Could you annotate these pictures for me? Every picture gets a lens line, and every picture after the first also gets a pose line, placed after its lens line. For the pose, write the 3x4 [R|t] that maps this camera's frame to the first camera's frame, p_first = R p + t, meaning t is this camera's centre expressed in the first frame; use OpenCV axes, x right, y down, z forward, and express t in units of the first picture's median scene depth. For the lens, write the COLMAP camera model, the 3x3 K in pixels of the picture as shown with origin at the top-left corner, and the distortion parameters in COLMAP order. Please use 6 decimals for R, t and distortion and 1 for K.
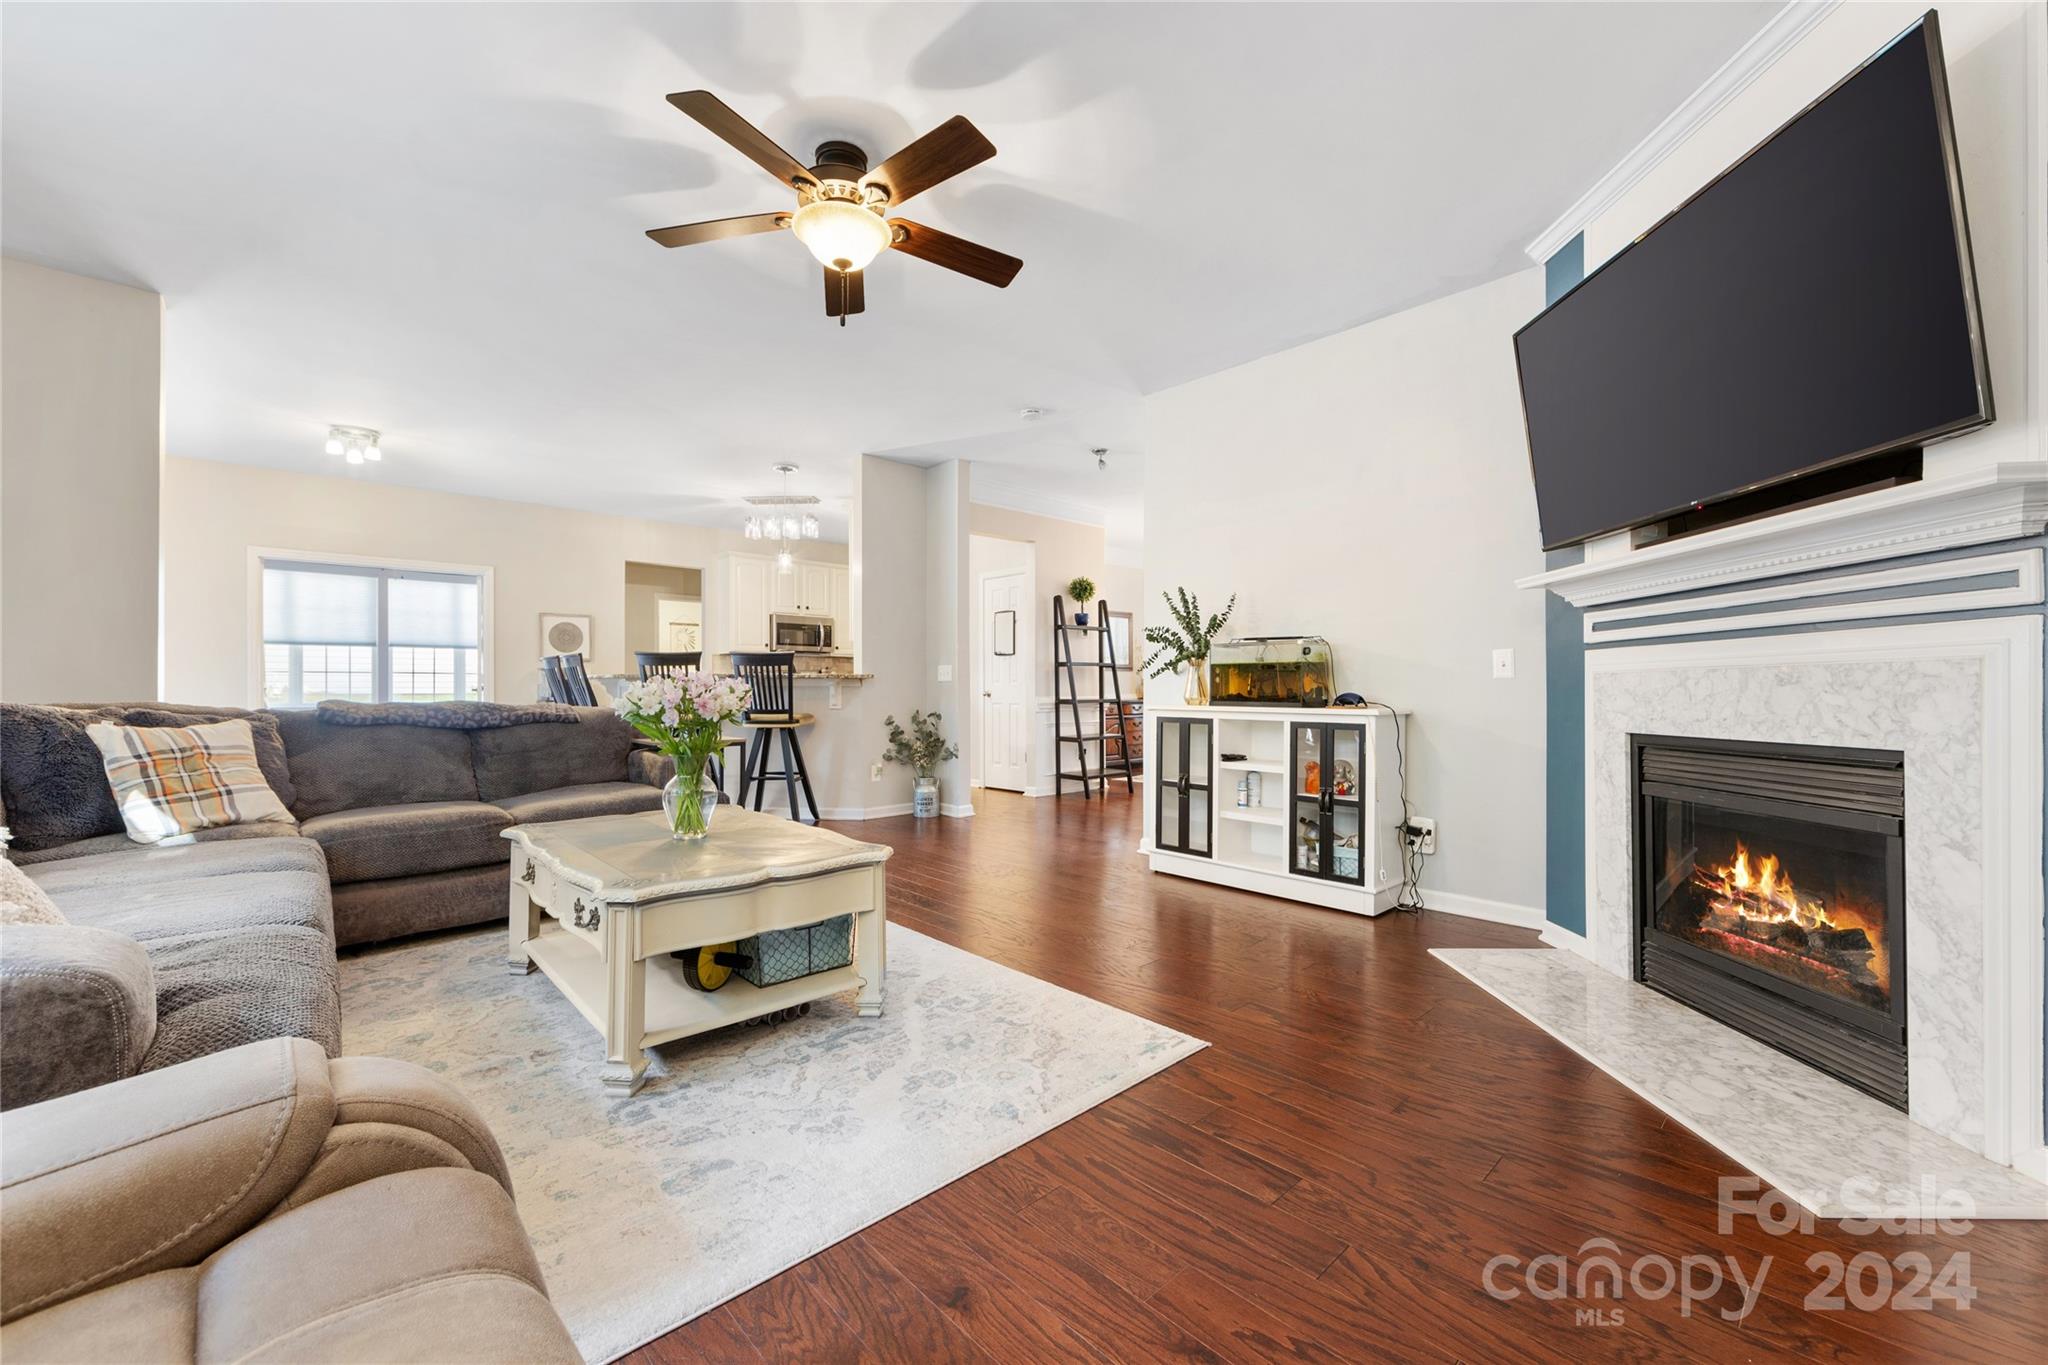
lens RADIAL K [[793.7, 0, 1014.6], [0, 793.7, 675.6], [0, 0, 1]] dist [0.004040, 0.000523]
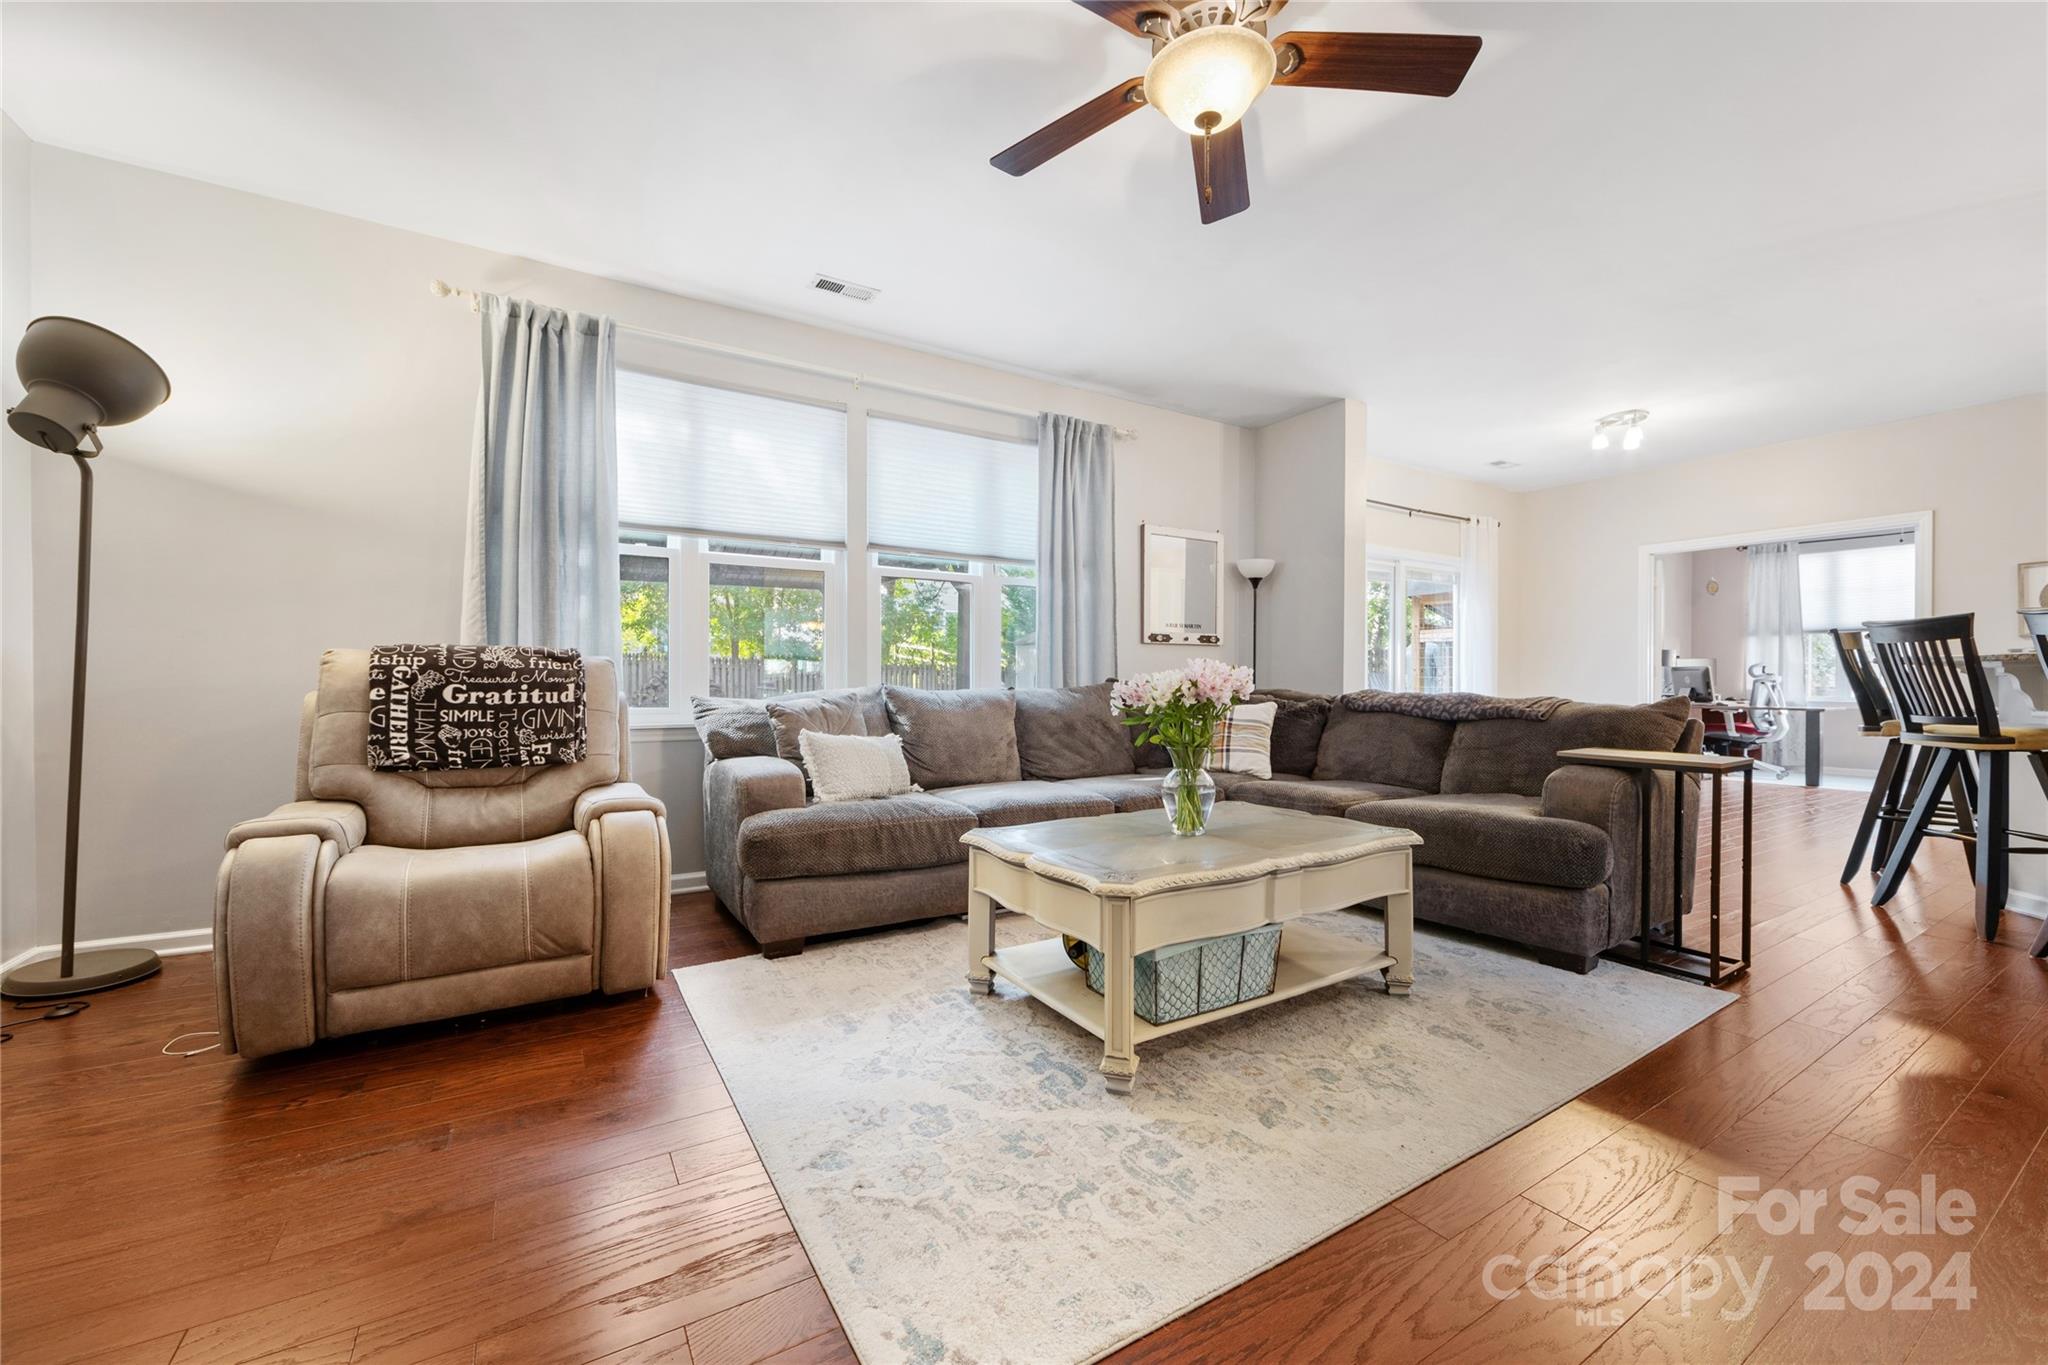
lens RADIAL K [[793.7, 0, 1012.7], [0, 793.7, 677.4], [0, 0, 1]] dist [0.004040, 0.000523]
pose [[-0.156617, 0.003642, -0.987653, 0.319823], [0.007911, 0.999966, 0.002433, 0.005532], [0.987628, -0.007432, -0.156640, 0.519696]]
